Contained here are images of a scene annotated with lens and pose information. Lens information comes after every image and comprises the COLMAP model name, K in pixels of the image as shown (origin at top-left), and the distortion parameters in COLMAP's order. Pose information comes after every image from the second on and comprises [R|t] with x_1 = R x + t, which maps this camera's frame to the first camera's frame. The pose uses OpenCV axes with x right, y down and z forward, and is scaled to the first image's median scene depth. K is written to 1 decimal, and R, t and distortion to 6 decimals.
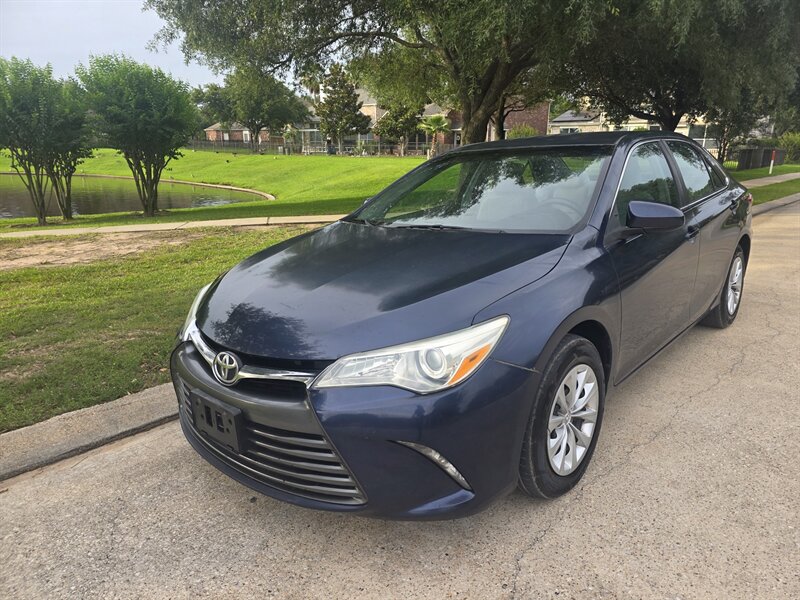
lens RADIAL K [[539.8, 0, 409.1], [0, 539.8, 302.8], [0, 0, 1]] dist [0.068353, -0.067879]
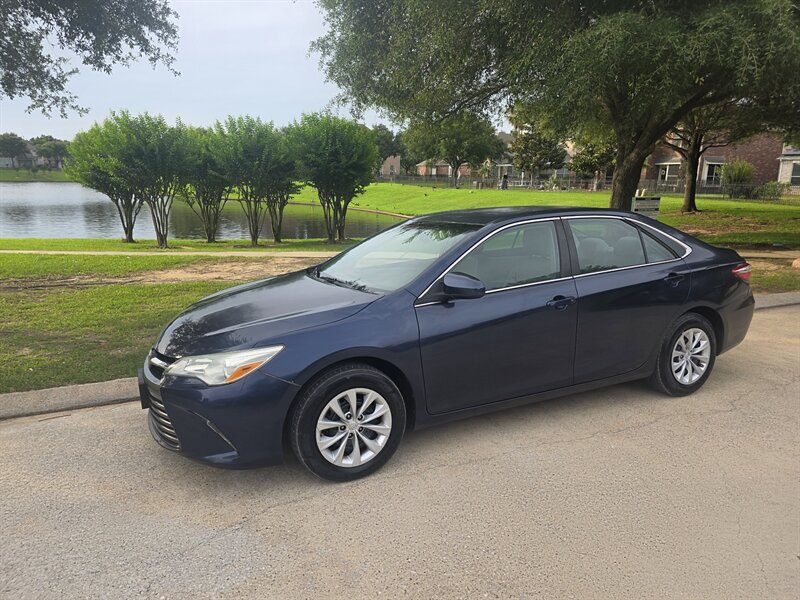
lens RADIAL K [[539.8, 0, 401.3], [0, 539.8, 300.9], [0, 0, 1]] dist [0.068353, -0.067879]
pose [[0.926318, 0.090661, -0.365673, 0.111290], [-0.111439, 0.993116, -0.036072, -0.008751], [0.359885, 0.074165, 0.930044, -0.033167]]
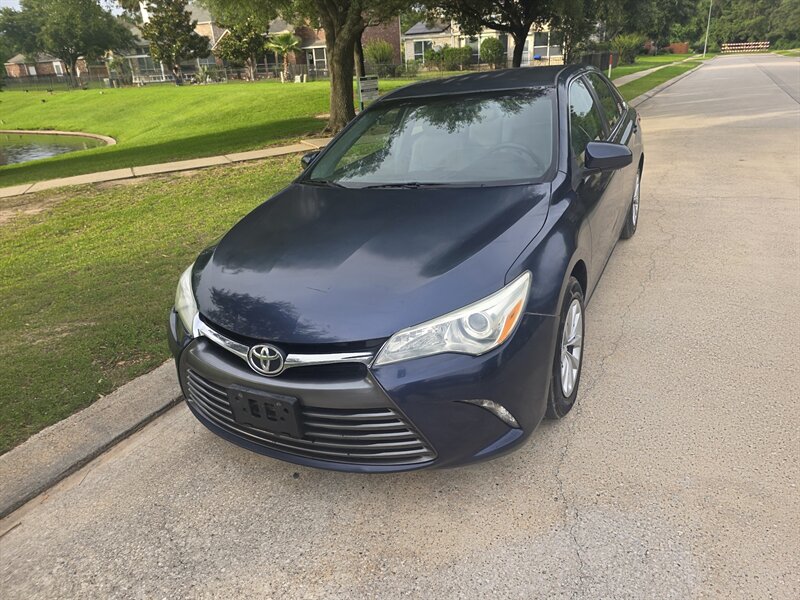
lens RADIAL K [[539.8, 0, 408.3], [0, 539.8, 301.1], [0, 0, 1]] dist [0.068353, -0.067879]
pose [[0.965156, -0.153330, 0.212047, -0.032110], [0.124309, 0.981728, 0.144074, -0.011289], [-0.230263, -0.112695, 0.966581, -0.001699]]
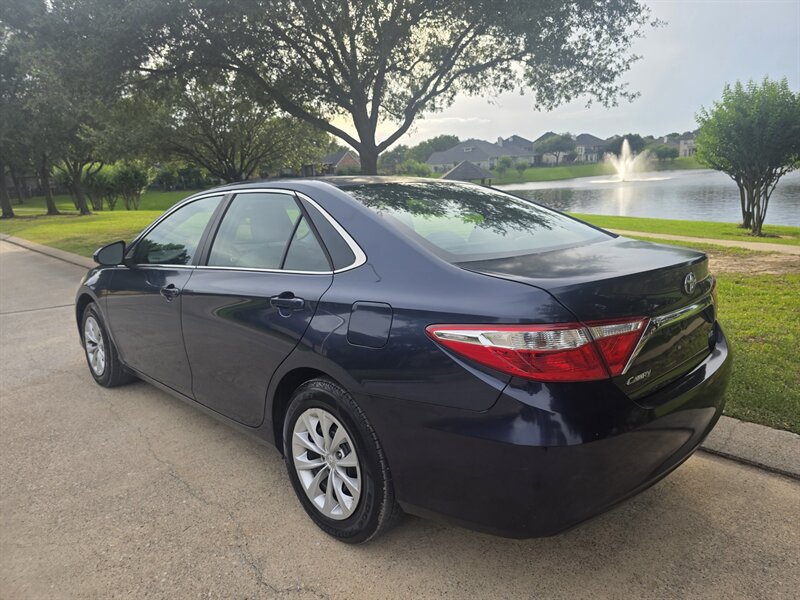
lens RADIAL K [[539.8, 0, 399.6], [0, 539.8, 298.7], [0, 0, 1]] dist [0.068353, -0.067879]
pose [[-0.064662, 0.213858, -0.974722, 0.257279], [-0.220007, 0.949677, 0.222958, -0.075079], [0.973353, 0.228863, -0.014358, 0.253279]]
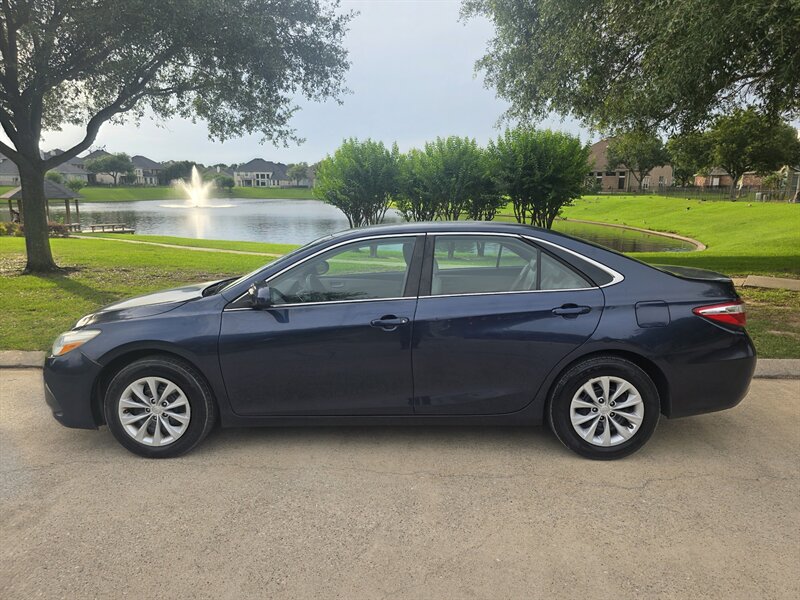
lens RADIAL K [[539.8, 0, 396.8], [0, 539.8, 294.9], [0, 0, 1]] dist [0.068353, -0.067879]
pose [[0.642748, 0.139875, -0.753199, 0.236487], [-0.206825, 0.978364, 0.005194, -0.033272], [0.737630, 0.152442, 0.657772, 0.054020]]
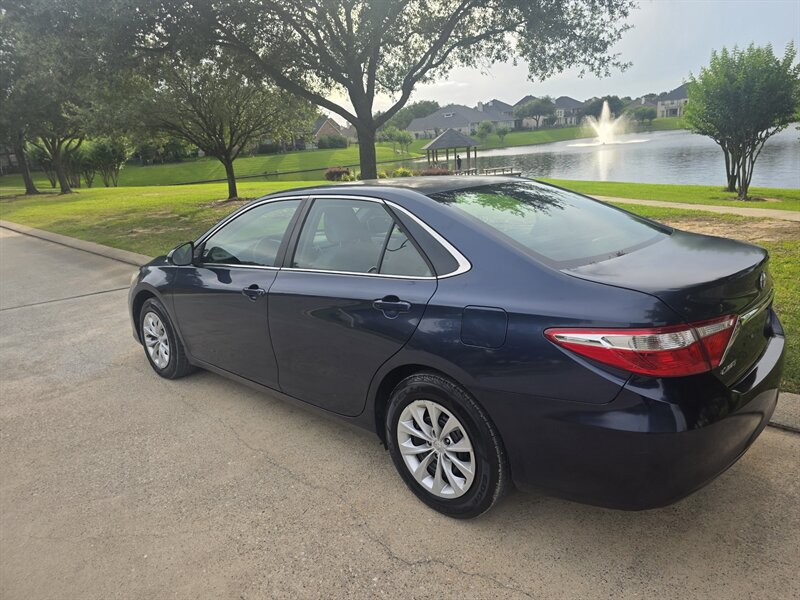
lens RADIAL K [[539.8, 0, 403.4], [0, 539.8, 287.7], [0, 0, 1]] dist [0.068353, -0.067879]
pose [[-0.020809, 0.252755, -0.967307, 0.269111], [-0.197904, 0.947330, 0.251792, -0.080231], [0.980001, 0.196673, 0.030308, 0.222977]]
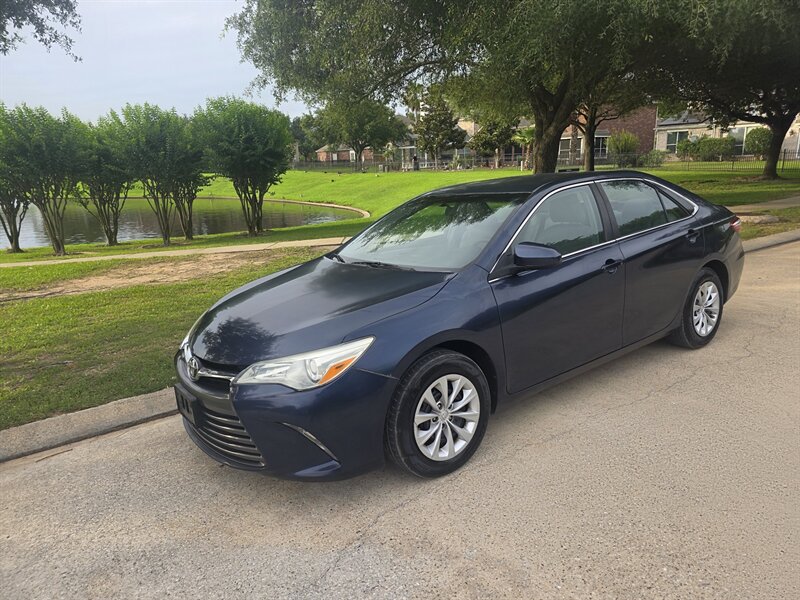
lens RADIAL K [[539.8, 0, 405.5], [0, 539.8, 299.8], [0, 0, 1]] dist [0.068353, -0.067879]
pose [[0.980449, 0.006739, -0.196659, 0.056772], [-0.011624, 0.999652, -0.023699, -0.003976], [0.196431, 0.025522, 0.980185, -0.035166]]
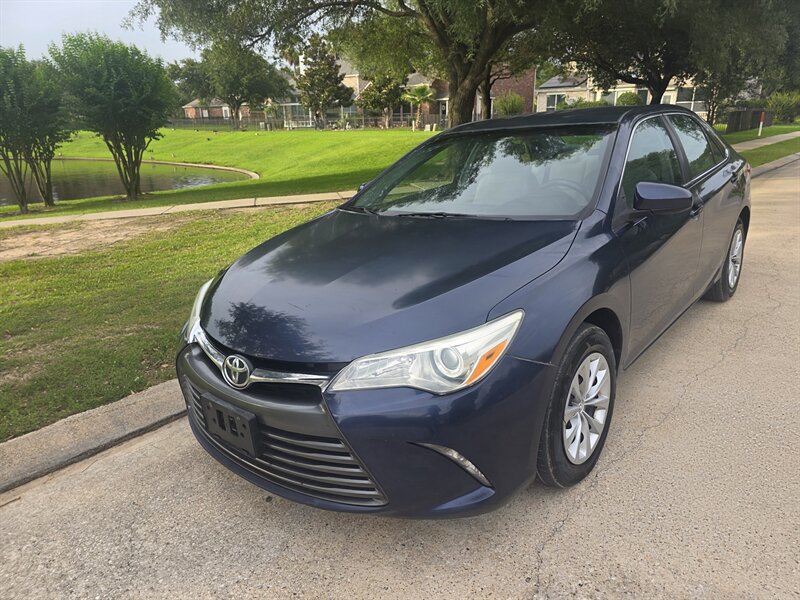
lens RADIAL K [[539.8, 0, 405.6], [0, 539.8, 306.2], [0, 0, 1]] dist [0.068353, -0.067879]
pose [[0.999315, -0.035120, 0.011646, -0.004506], [0.034444, 0.997951, 0.053916, -0.004686], [-0.013515, -0.053478, 0.998478, 0.002494]]
